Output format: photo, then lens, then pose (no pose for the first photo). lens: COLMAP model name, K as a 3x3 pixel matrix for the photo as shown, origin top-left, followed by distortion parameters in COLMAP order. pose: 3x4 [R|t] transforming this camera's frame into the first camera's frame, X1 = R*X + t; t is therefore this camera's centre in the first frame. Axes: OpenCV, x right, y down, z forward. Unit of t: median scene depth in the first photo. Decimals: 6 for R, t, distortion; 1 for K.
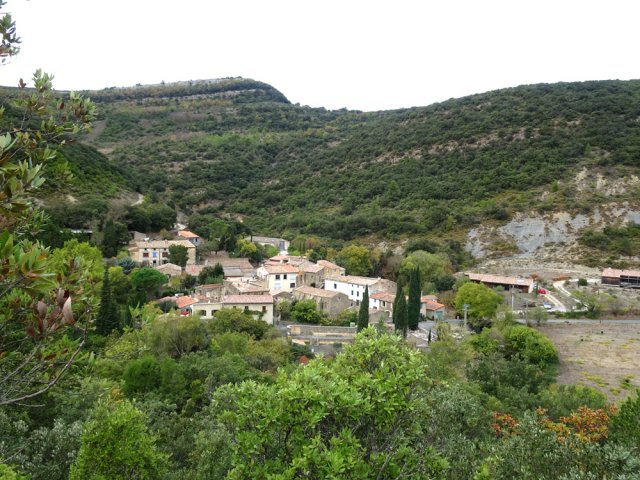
lens RADIAL K [[587.3, 0, 319.3], [0, 587.3, 238.6], [0, 0, 1]] dist [-0.009748, 0.000000]
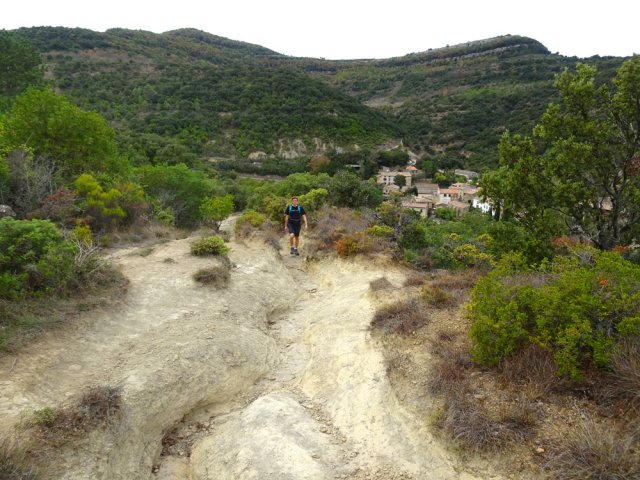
lens RADIAL K [[587.3, 0, 320.9], [0, 587.3, 239.6], [0, 0, 1]] dist [-0.009748, 0.000000]
pose [[0.833526, 0.102697, -0.542851, 0.281740], [-0.018446, 0.987197, 0.158435, -0.037391], [0.552172, -0.122046, 0.824749, -0.341436]]
